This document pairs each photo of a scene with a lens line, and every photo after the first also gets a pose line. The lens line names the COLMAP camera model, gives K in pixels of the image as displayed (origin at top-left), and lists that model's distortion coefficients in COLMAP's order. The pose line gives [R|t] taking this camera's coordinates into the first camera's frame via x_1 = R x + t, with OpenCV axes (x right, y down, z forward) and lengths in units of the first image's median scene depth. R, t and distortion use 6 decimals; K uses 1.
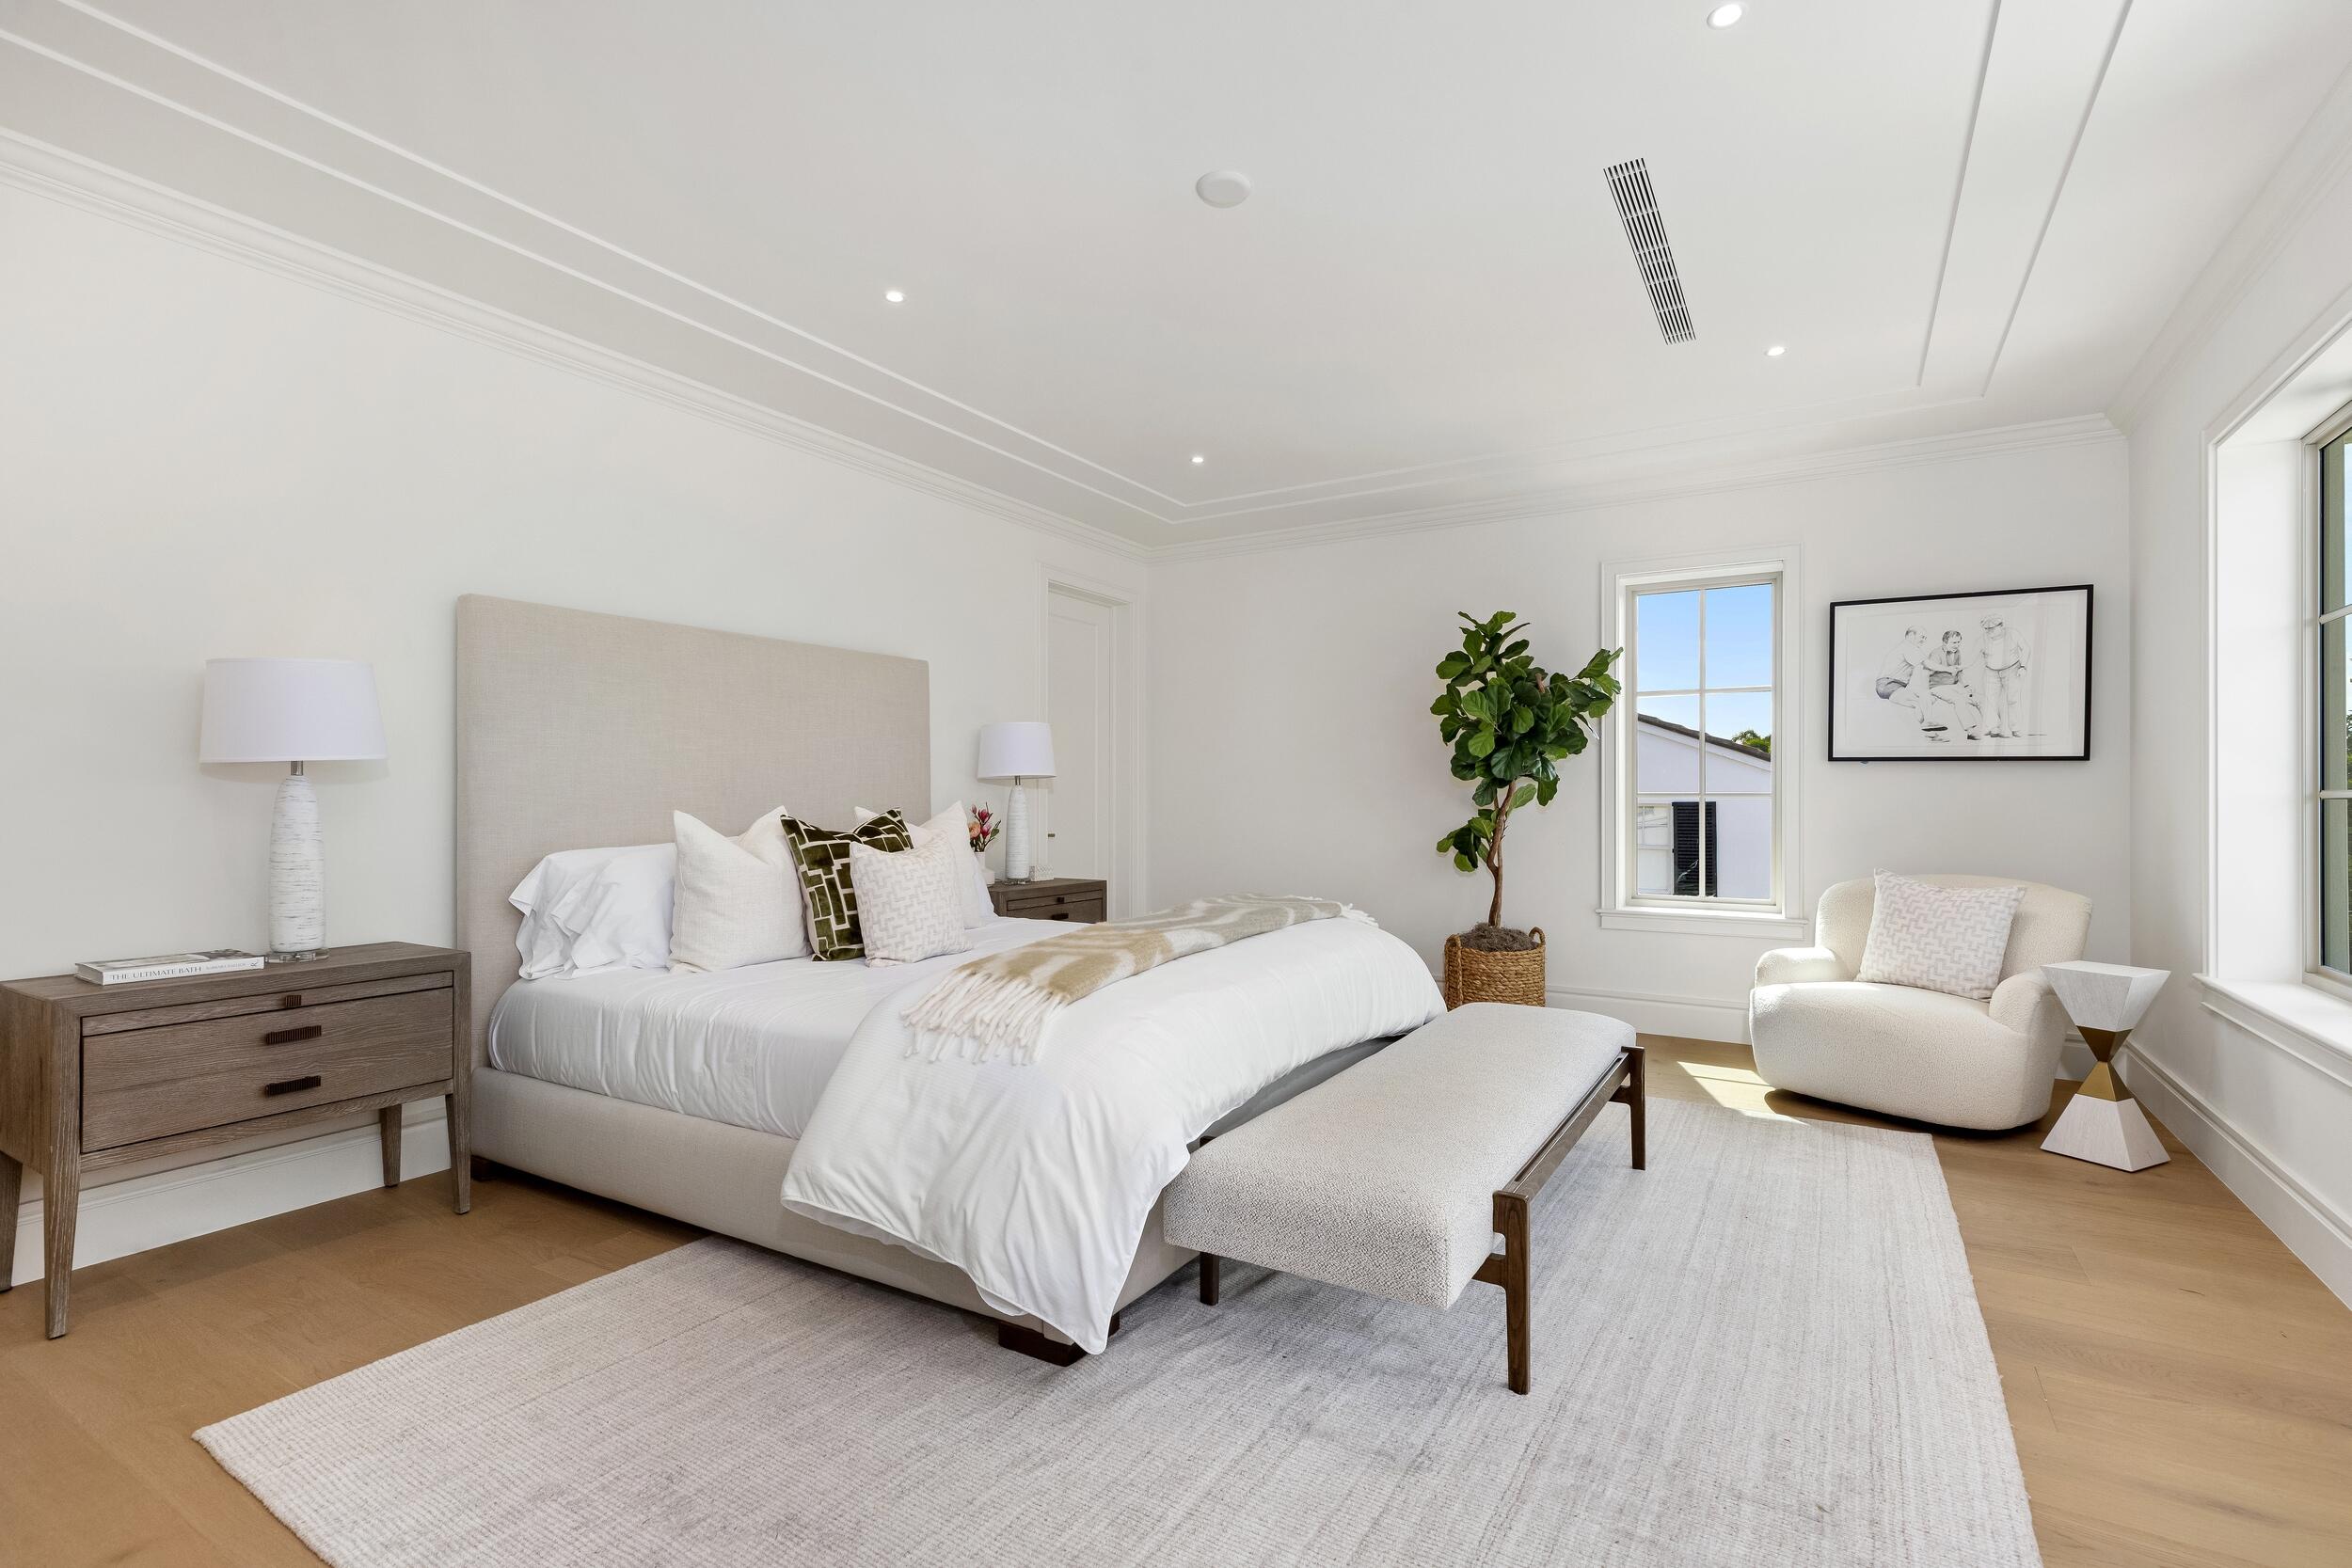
lens RADIAL K [[1070.5, 0, 1179.0], [0, 1070.5, 810.3], [0, 0, 1]] dist [0.001361, 0.000313]
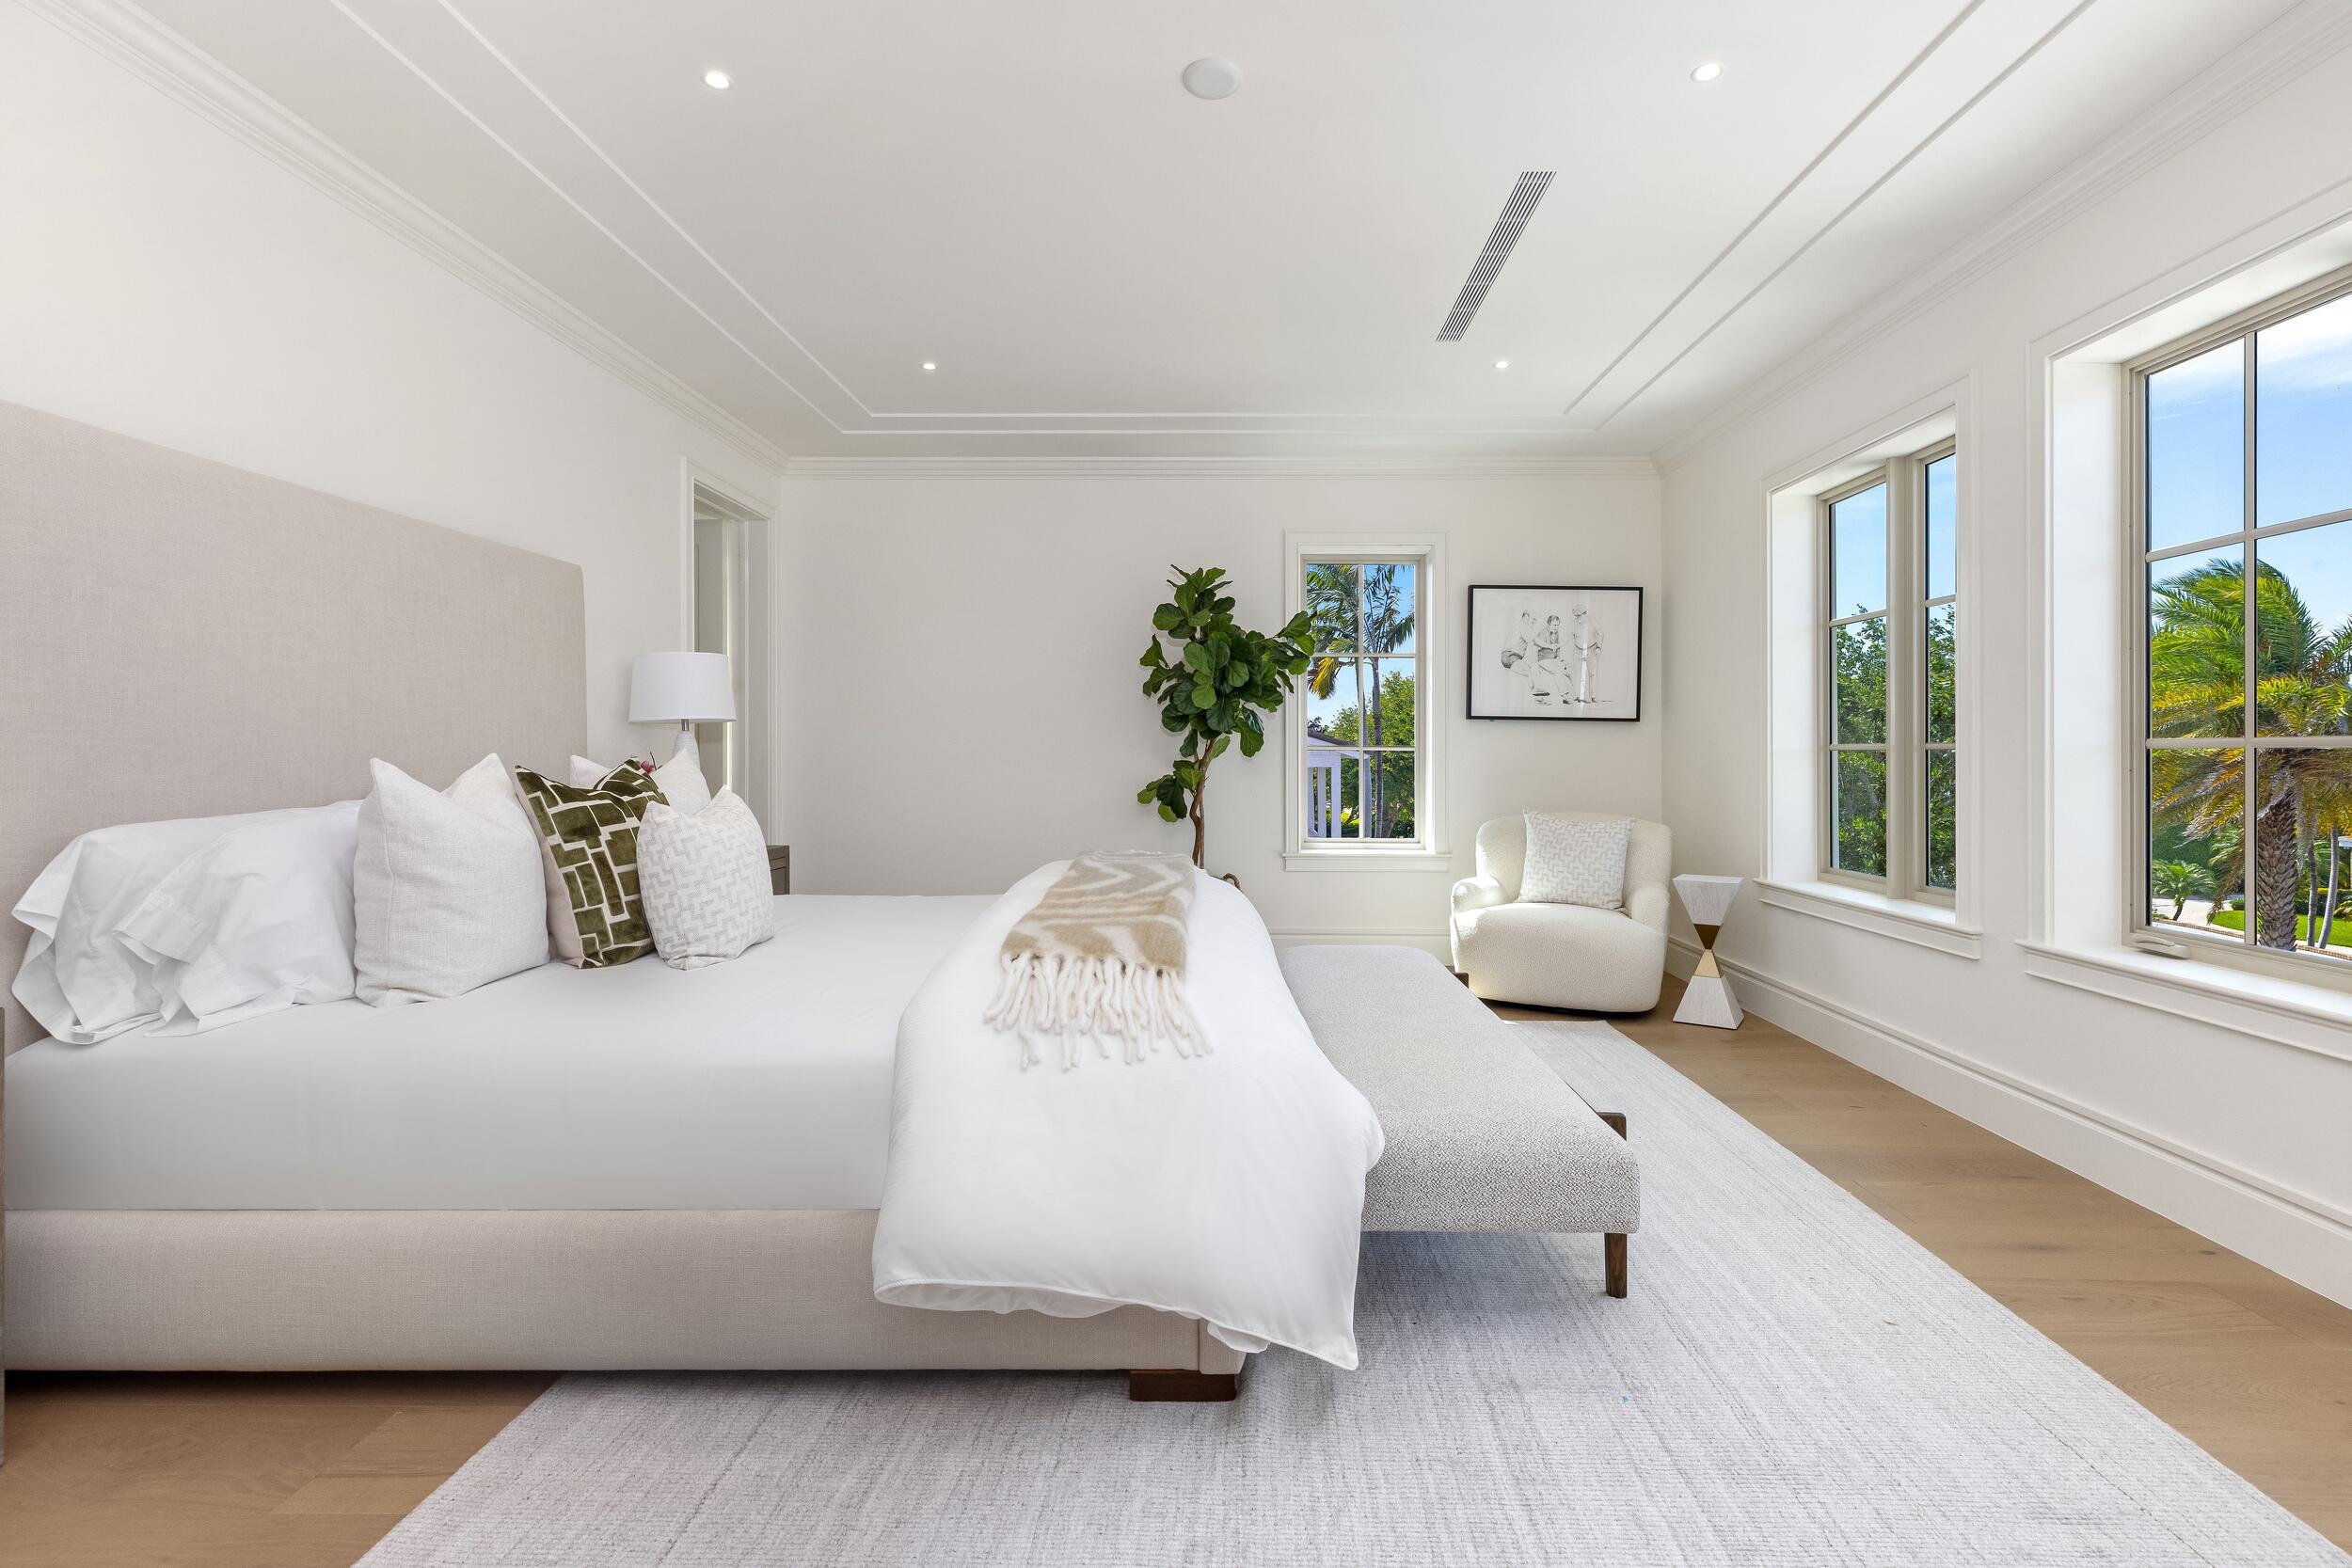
lens RADIAL K [[1080.8, 0, 1186.4], [0, 1080.8, 771.9], [0, 0, 1]] dist [-0.000398, 0.000509]
pose [[0.865765, -0.006076, 0.500413, -0.346493], [0.003507, 0.999975, 0.006074, 0.005536], [-0.500438, -0.003504, 0.865765, 0.163213]]
